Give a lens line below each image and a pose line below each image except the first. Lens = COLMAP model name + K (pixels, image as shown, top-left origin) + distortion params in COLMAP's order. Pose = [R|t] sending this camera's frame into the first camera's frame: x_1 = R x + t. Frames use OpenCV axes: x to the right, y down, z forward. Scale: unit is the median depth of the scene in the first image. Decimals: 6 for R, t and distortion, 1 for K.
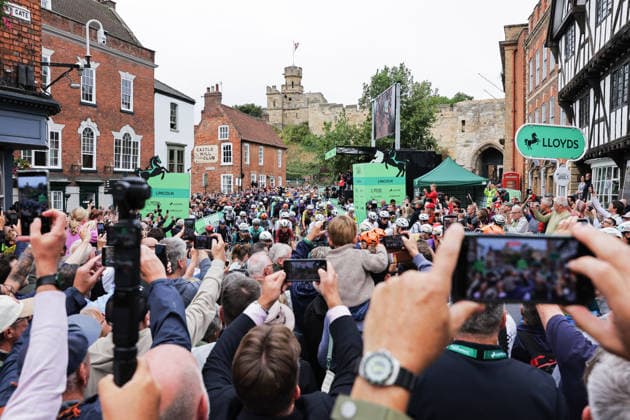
lens RADIAL K [[502.9, 0, 312.6], [0, 502.9, 212.0], [0, 0, 1]] dist [-0.001131, 0.006092]
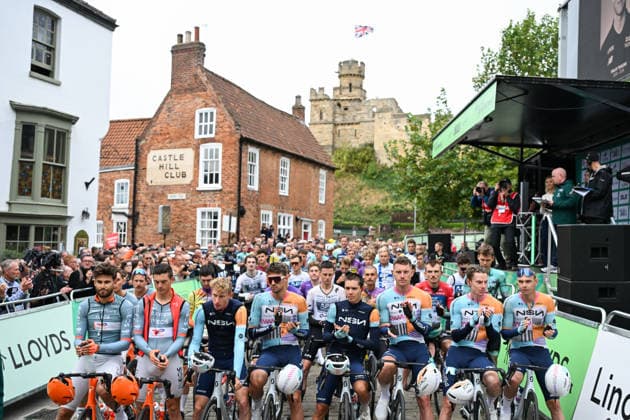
lens RADIAL K [[502.9, 0, 312.6], [0, 502.9, 212.0], [0, 0, 1]] dist [-0.001131, 0.006092]
pose [[0.993490, 0.019454, -0.112245, -0.016805], [-0.033874, 0.991192, -0.128031, -0.012607], [0.108765, 0.131000, 0.985398, 0.522771]]
